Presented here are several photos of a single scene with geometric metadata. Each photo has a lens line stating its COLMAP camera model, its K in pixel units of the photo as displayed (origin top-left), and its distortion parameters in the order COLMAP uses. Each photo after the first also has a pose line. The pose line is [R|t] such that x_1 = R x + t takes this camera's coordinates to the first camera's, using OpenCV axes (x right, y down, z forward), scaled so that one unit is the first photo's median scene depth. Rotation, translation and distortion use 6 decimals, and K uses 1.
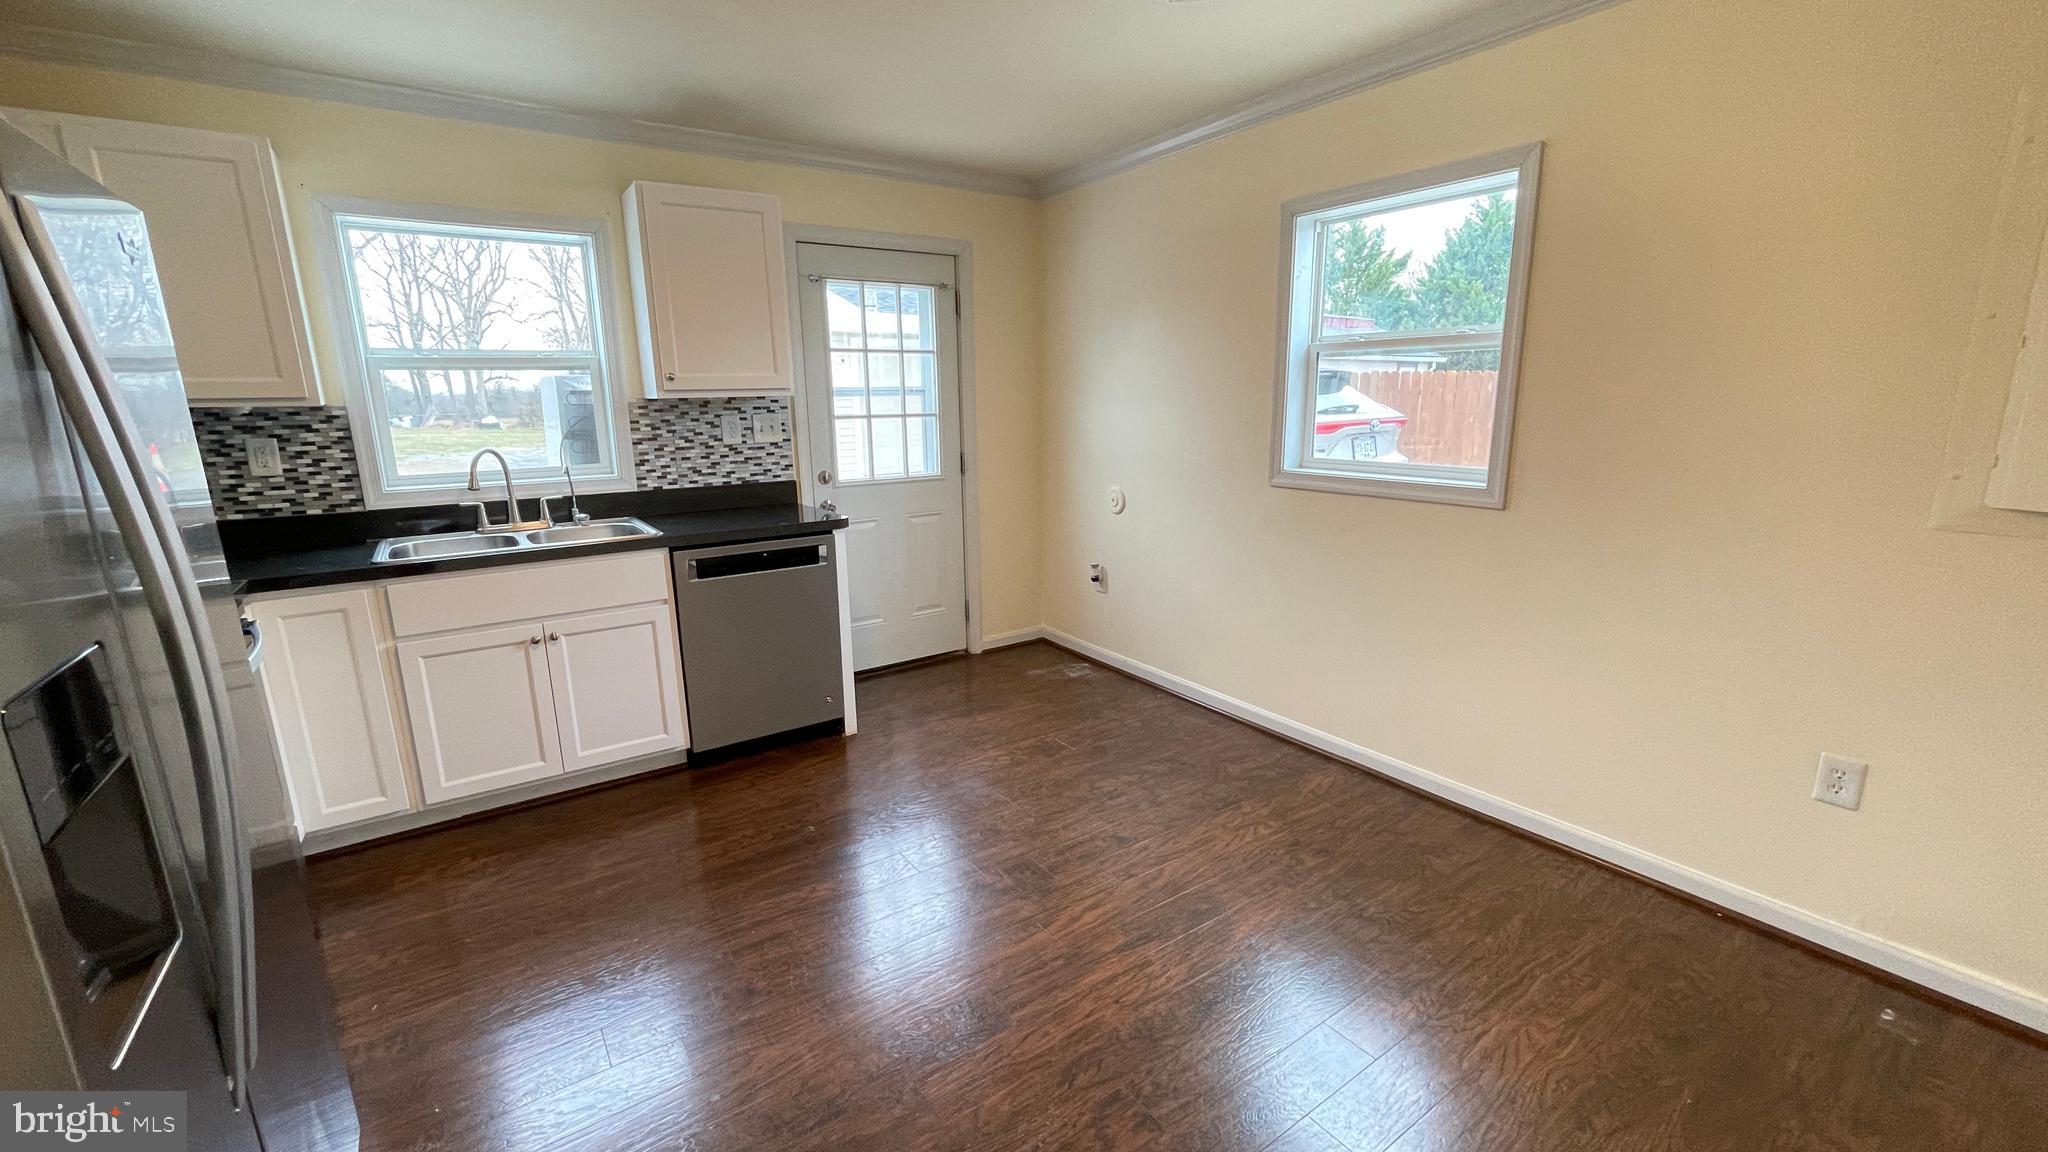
lens RADIAL K [[830.2, 0, 1015.6], [0, 830.2, 579.6], [0, 0, 1]] dist [-0.000538, -0.000236]
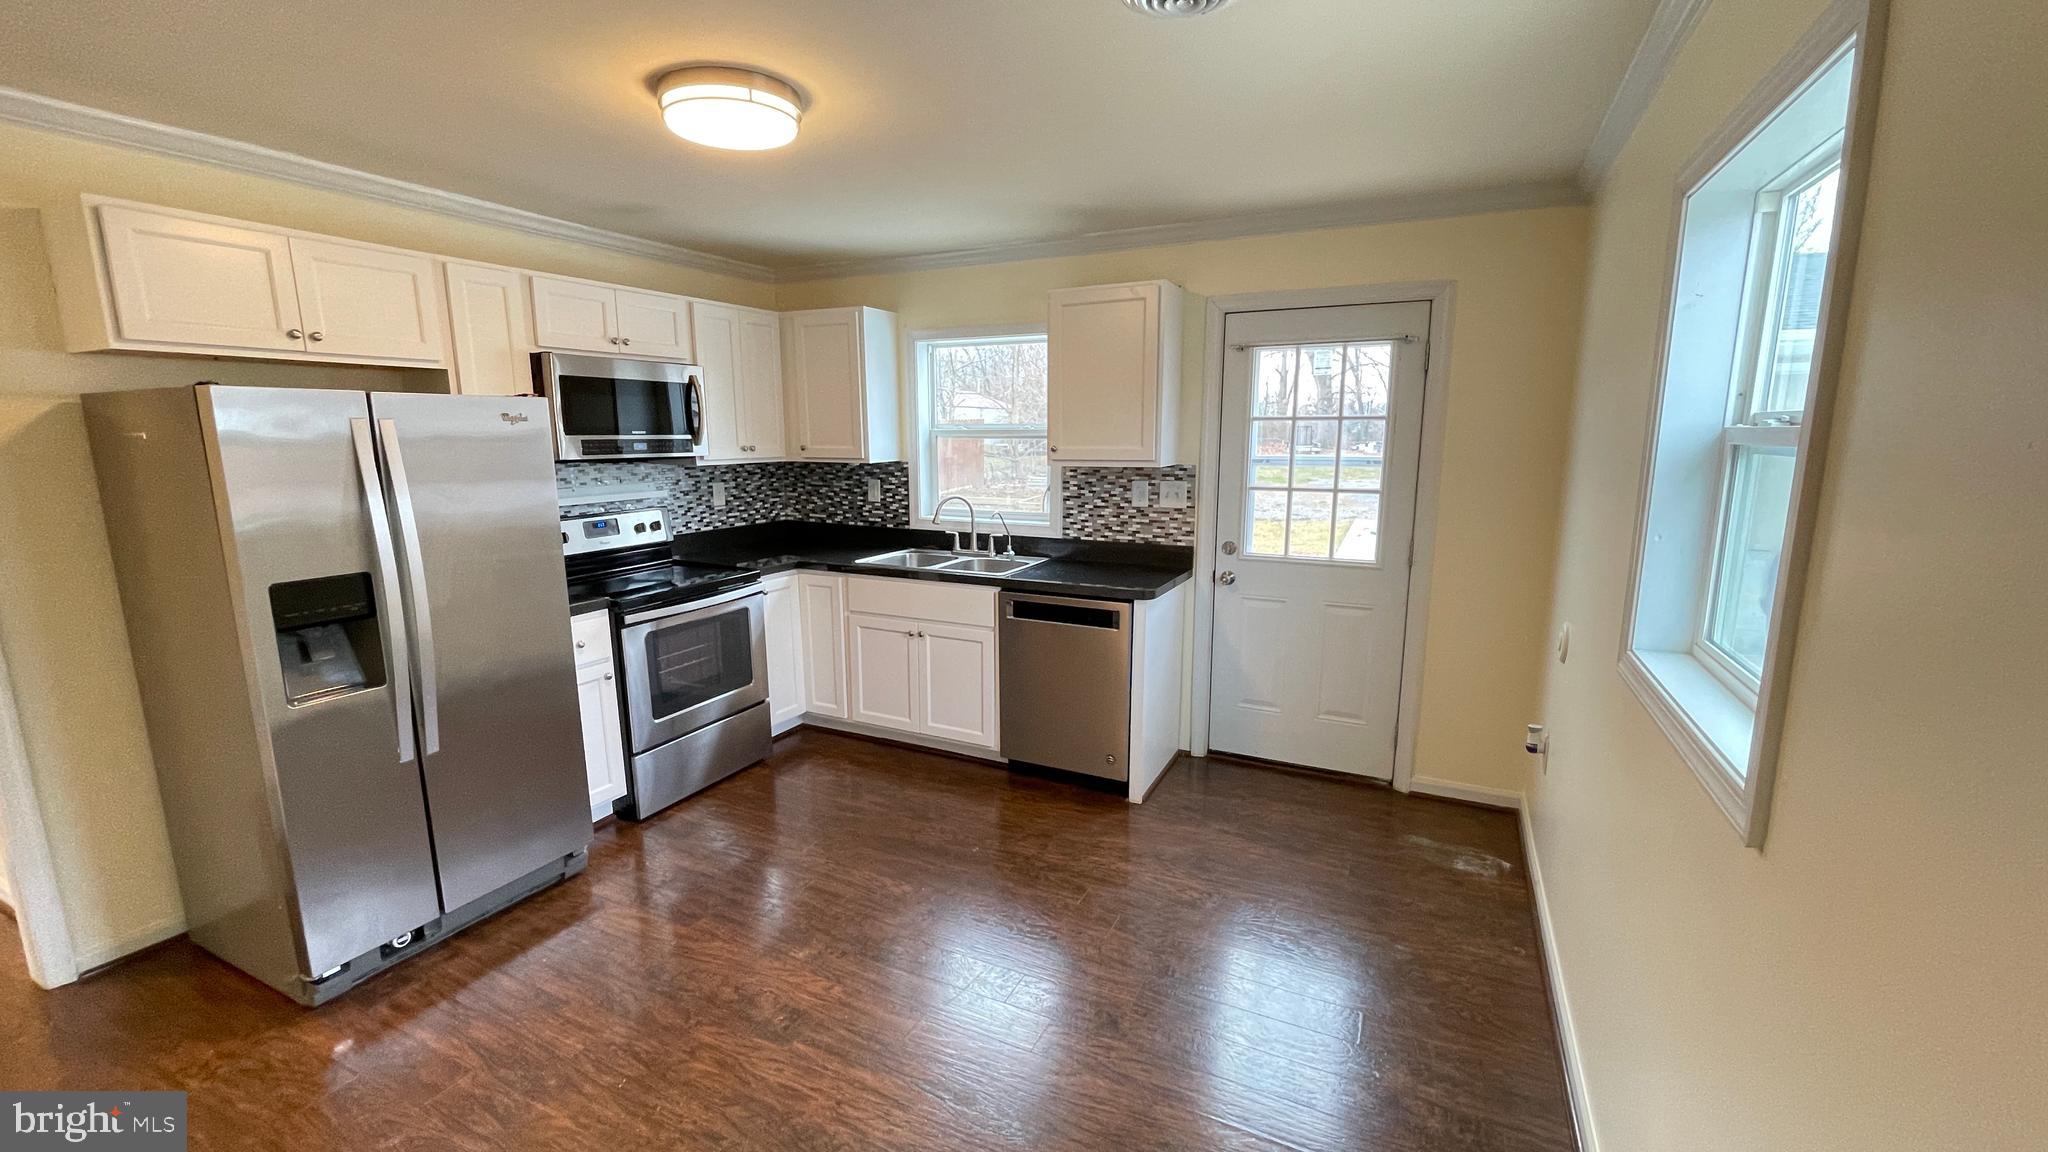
lens RADIAL K [[830.2, 0, 1015.6], [0, 830.2, 579.6], [0, 0, 1]] dist [-0.000538, -0.000236]
pose [[0.481677, 0.169054, -0.859889, 0.552569], [-0.199152, 0.976661, 0.080454, -0.129658], [0.853420, 0.132496, 0.504102, 0.335930]]
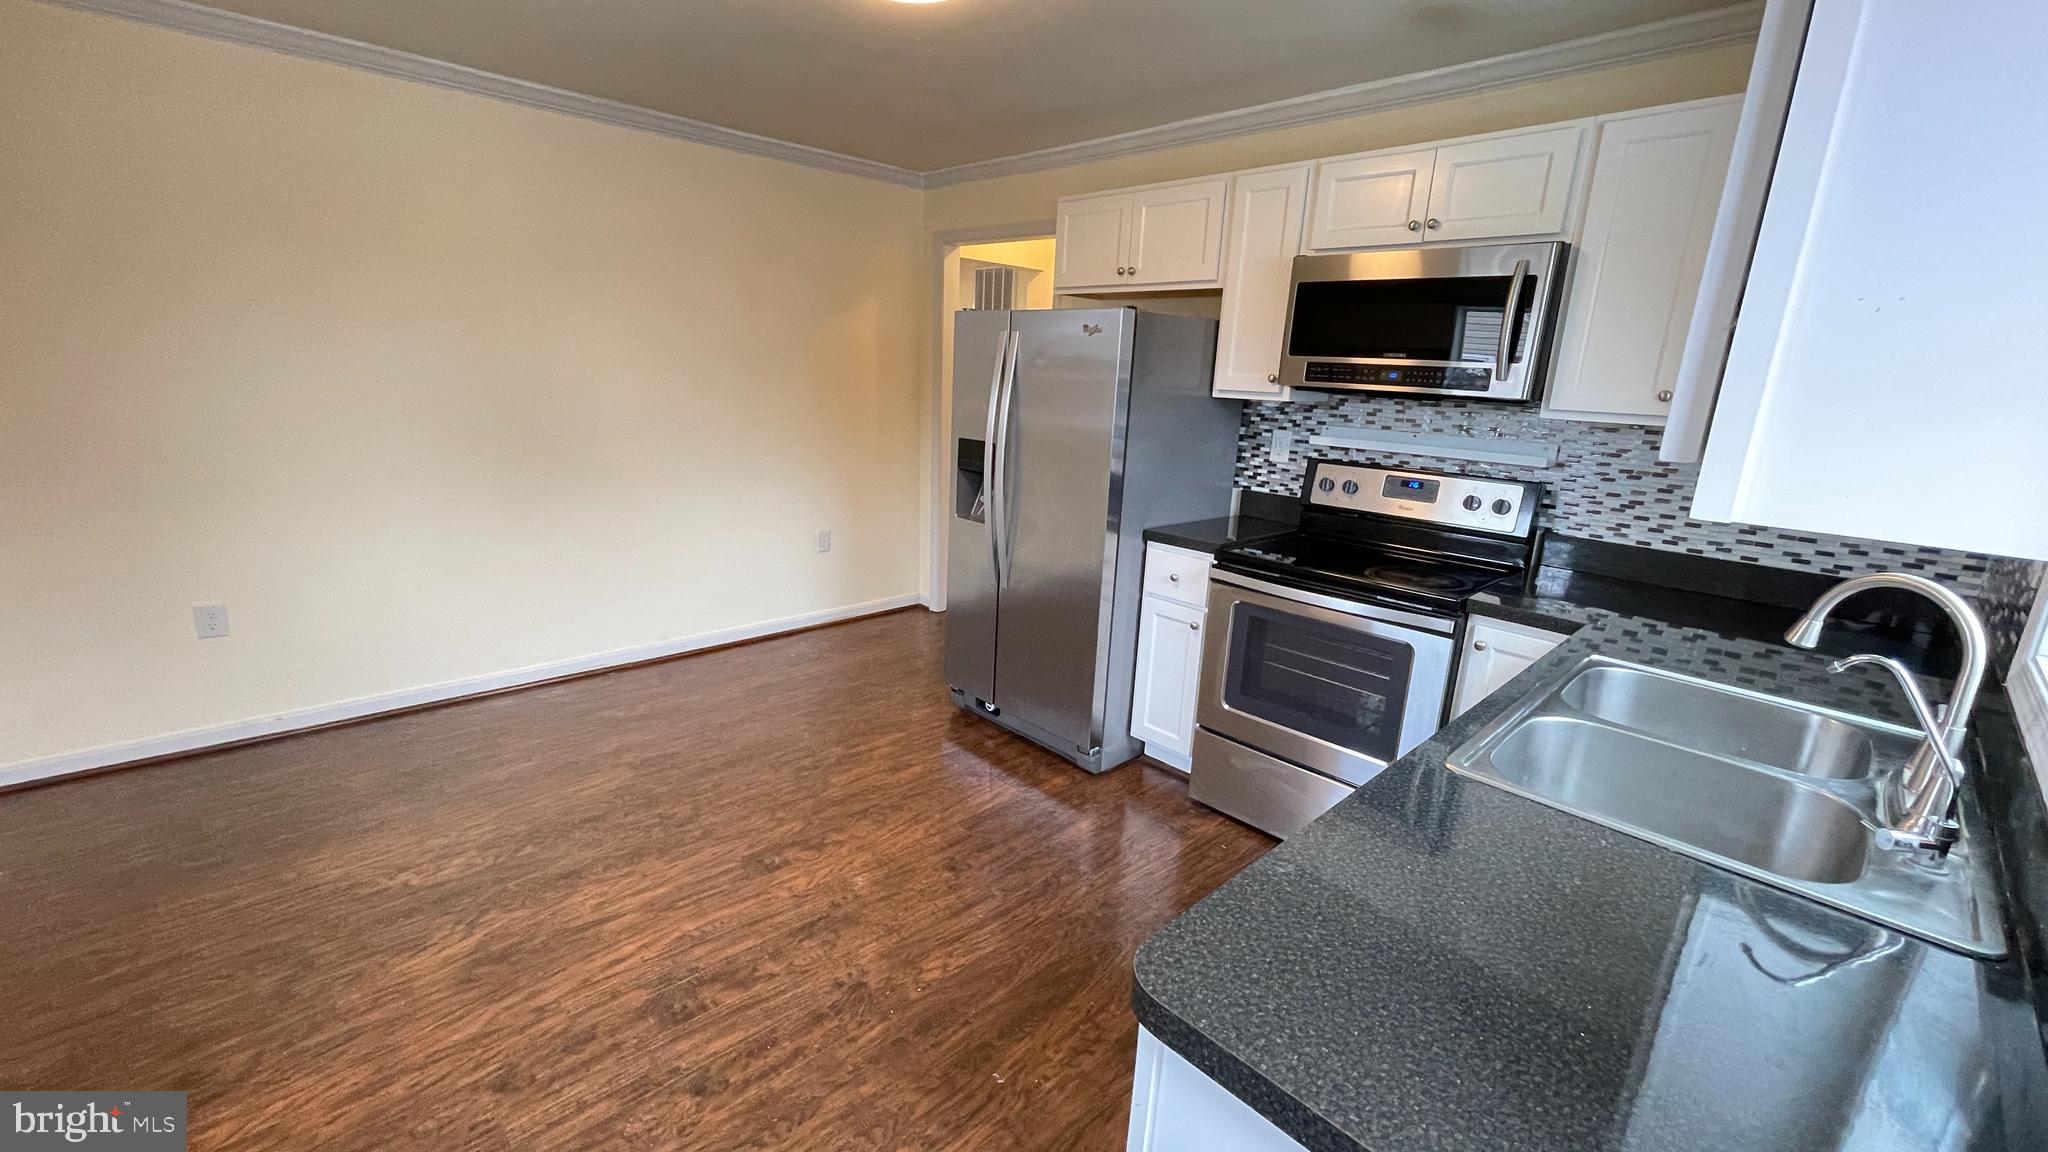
lens RADIAL K [[830.2, 0, 1015.6], [0, 830.2, 579.6], [0, 0, 1]] dist [-0.000538, -0.000236]
pose [[-0.987146, 0.011967, -0.159370, -0.128620], [-0.063778, 0.884852, 0.461487, -0.271455], [0.146541, 0.465719, -0.872715, 1.100680]]
